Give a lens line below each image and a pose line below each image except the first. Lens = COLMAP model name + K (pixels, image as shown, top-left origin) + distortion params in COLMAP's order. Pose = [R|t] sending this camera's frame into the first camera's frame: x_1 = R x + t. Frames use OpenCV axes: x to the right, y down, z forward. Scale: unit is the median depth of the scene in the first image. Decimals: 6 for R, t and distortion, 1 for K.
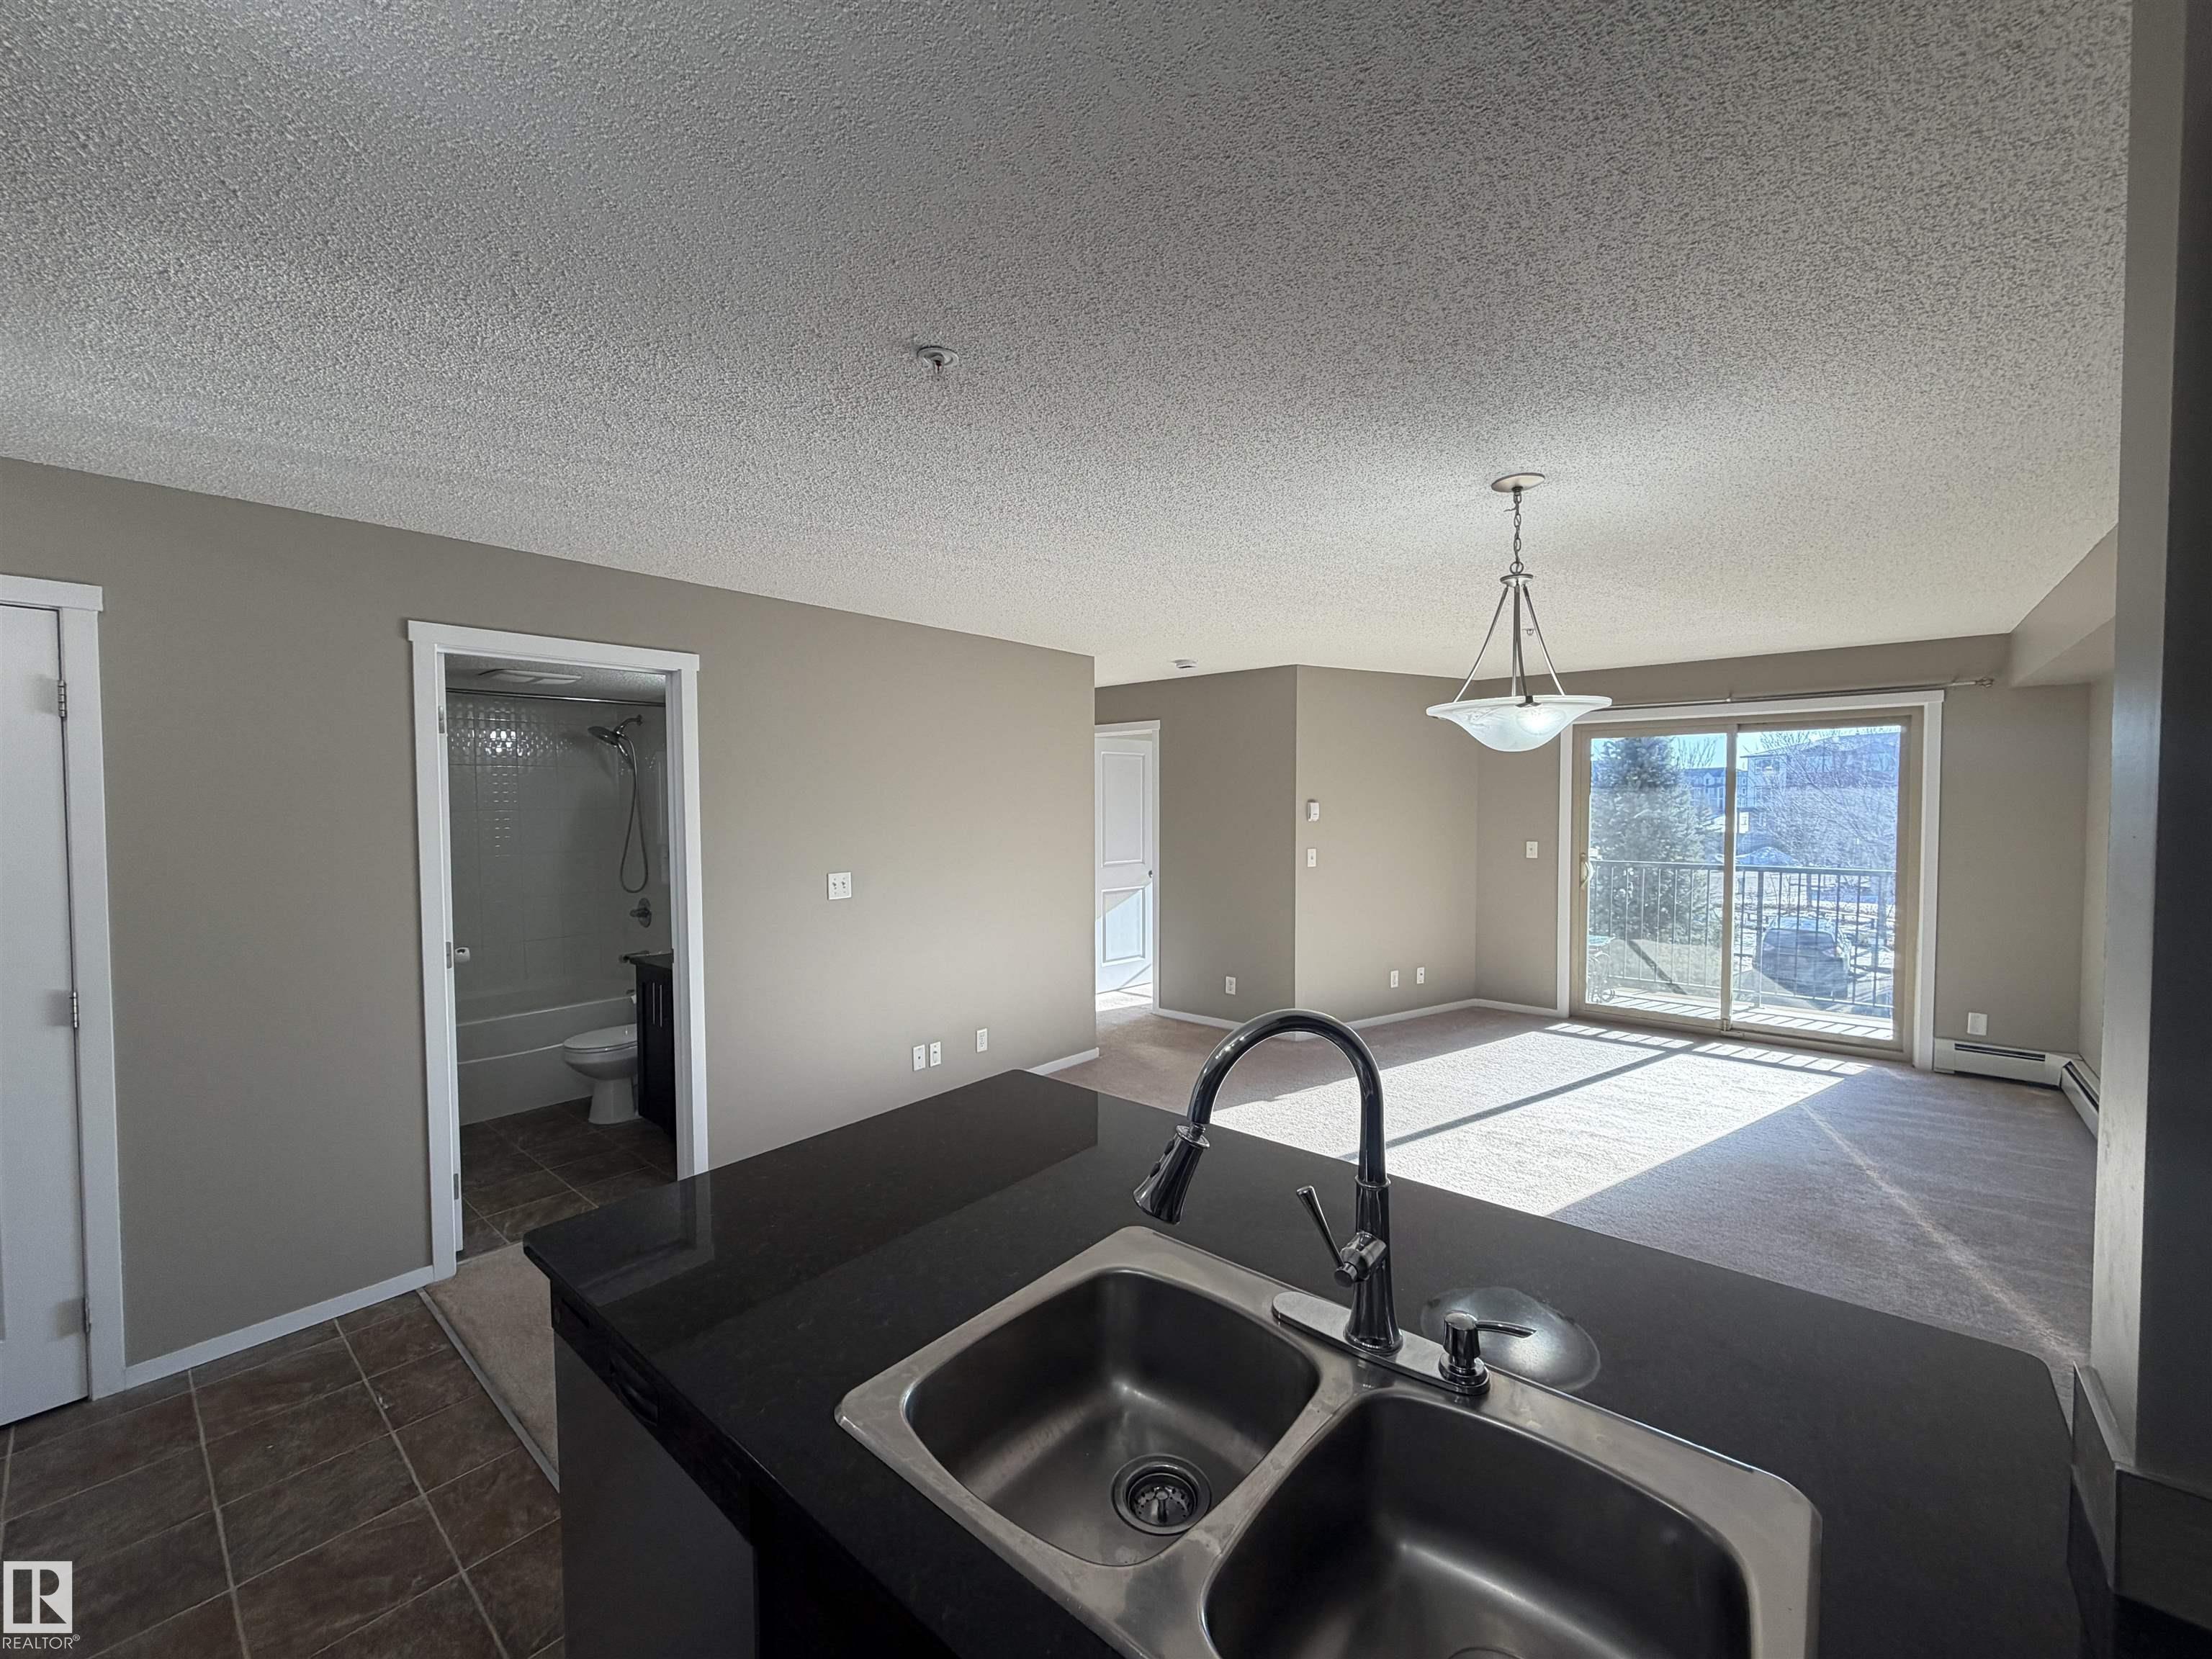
lens RADIAL K [[878.2, 0, 1102.2], [0, 878.2, 826.6], [0, 0, 1]] dist [-0.000713, 0.000745]
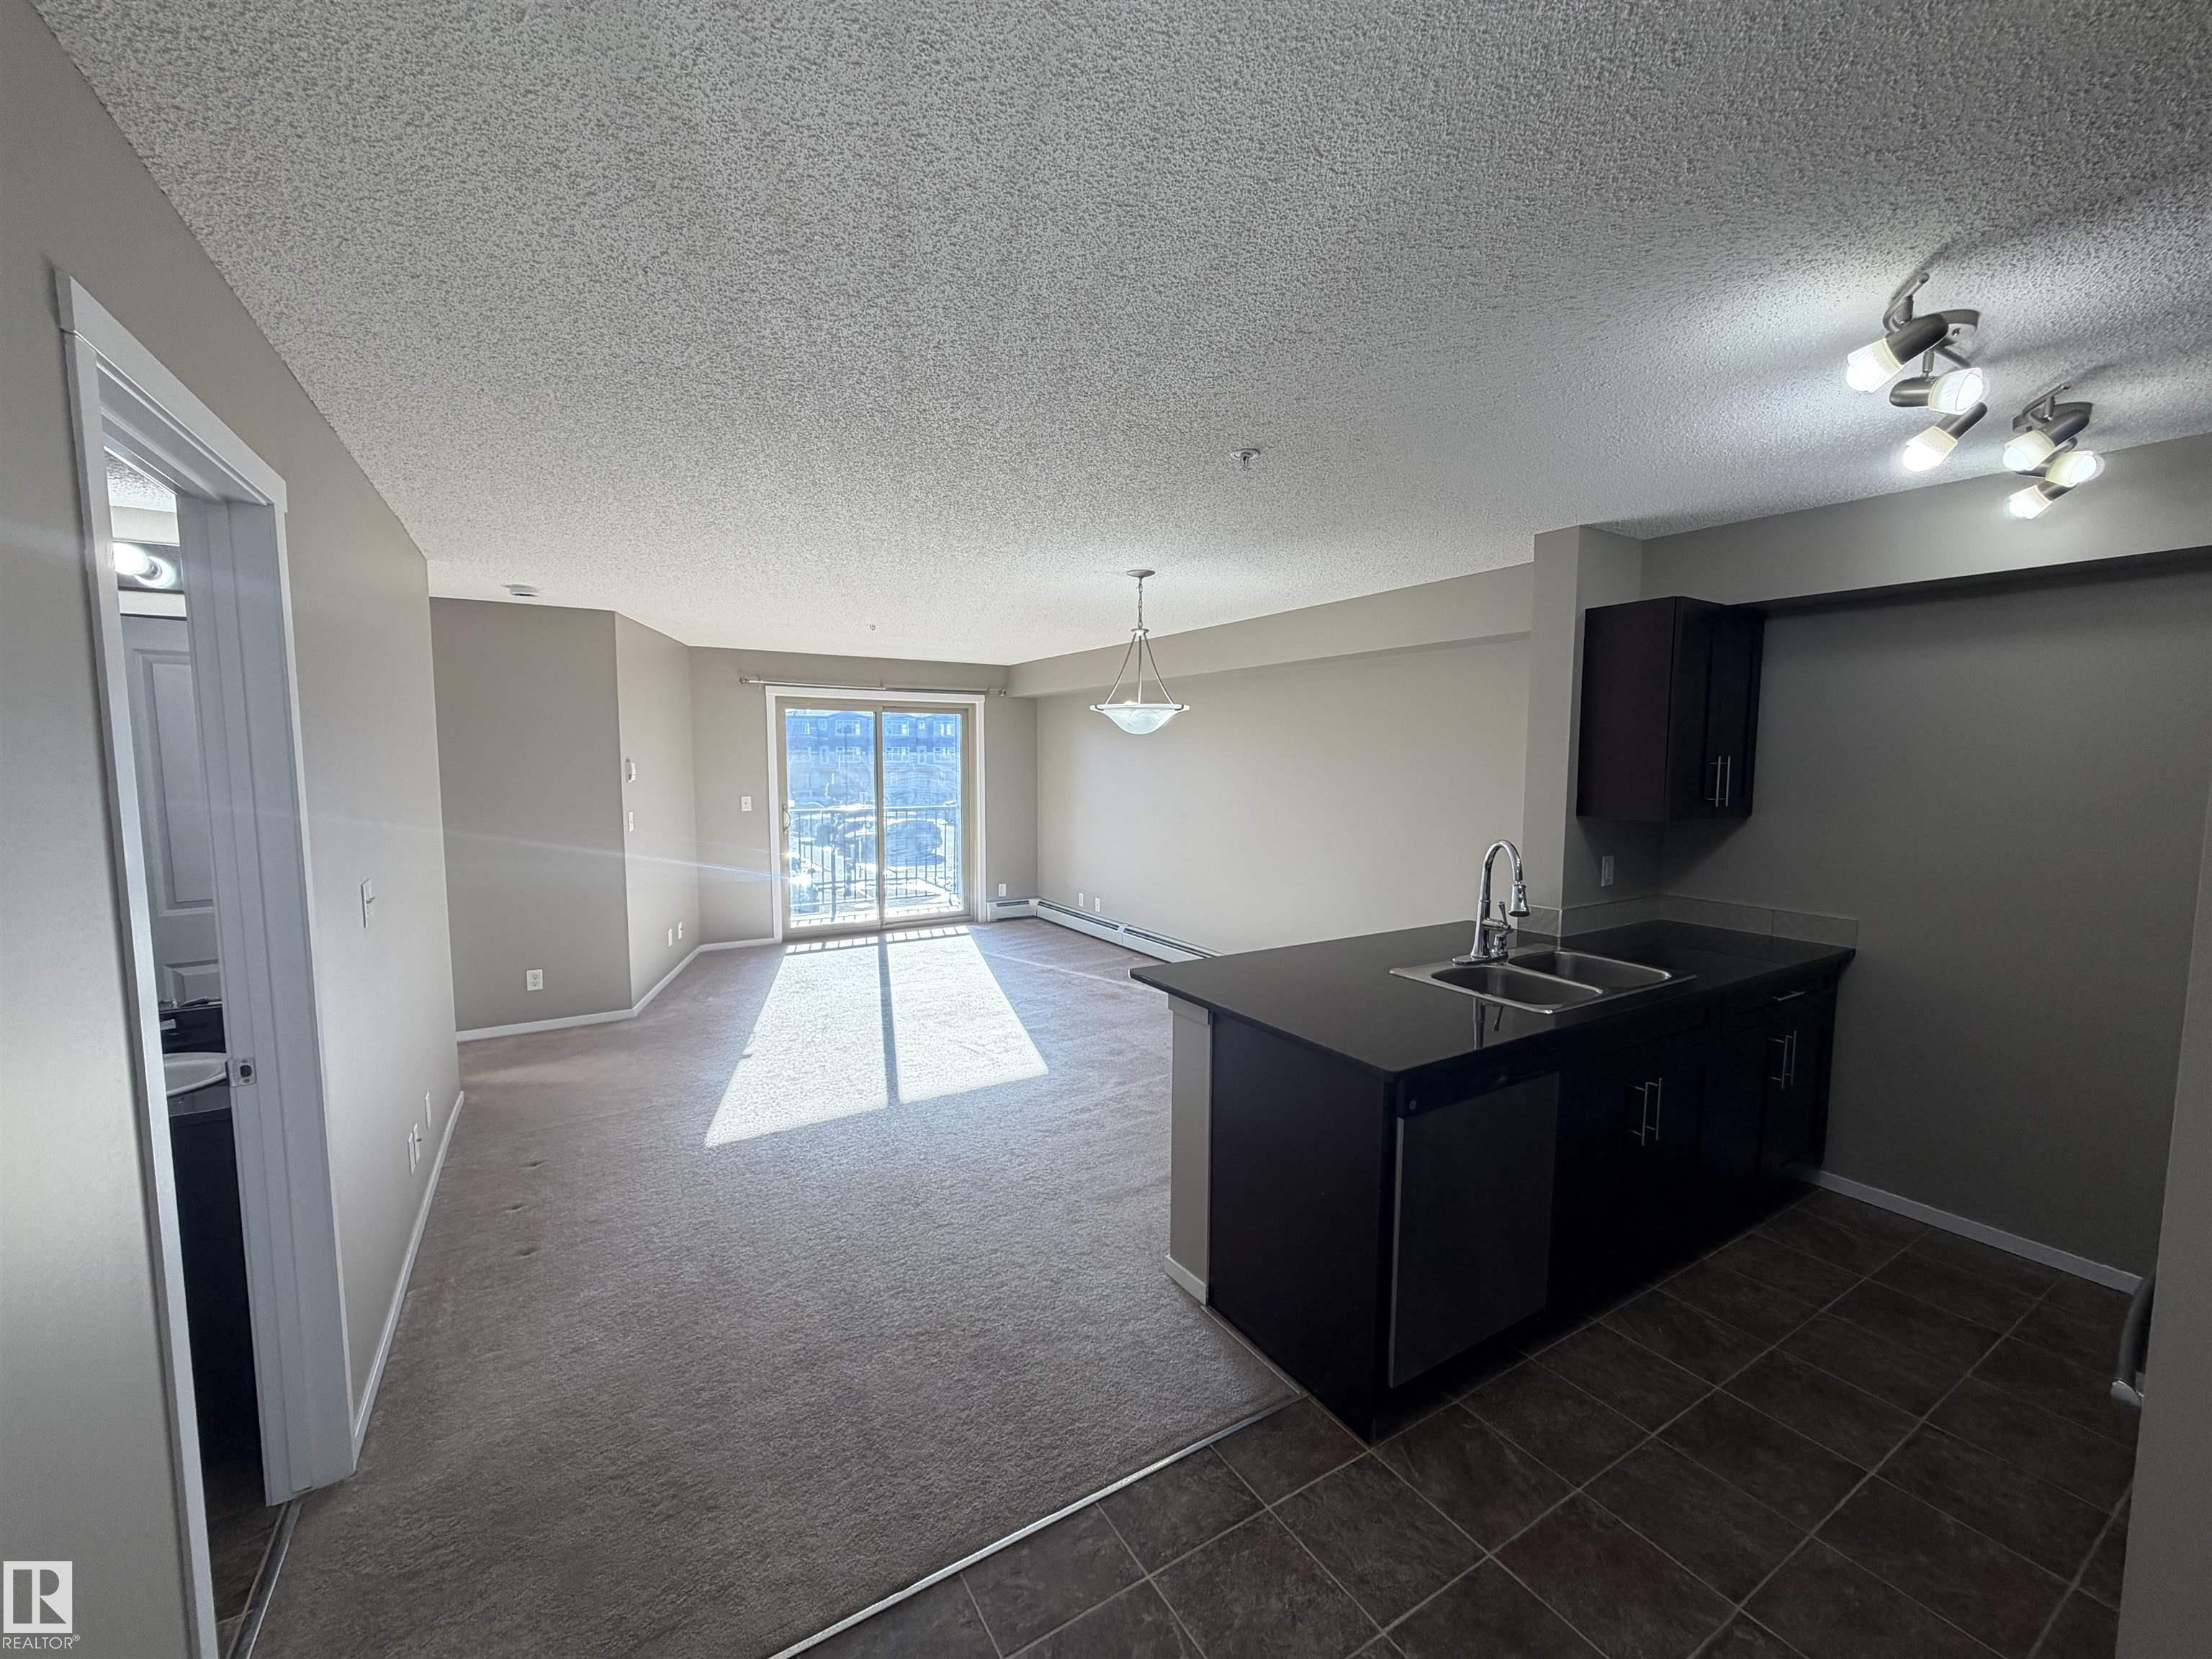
lens RADIAL K [[878.2, 0, 1098.8], [0, 878.2, 835.3], [0, 0, 1]] dist [-0.000713, 0.000745]
pose [[0.306470, -0.080098, 0.948504, -0.592932], [0.019692, 0.996774, 0.077811, -0.015776], [-0.951676, -0.005169, 0.307059, 0.282686]]
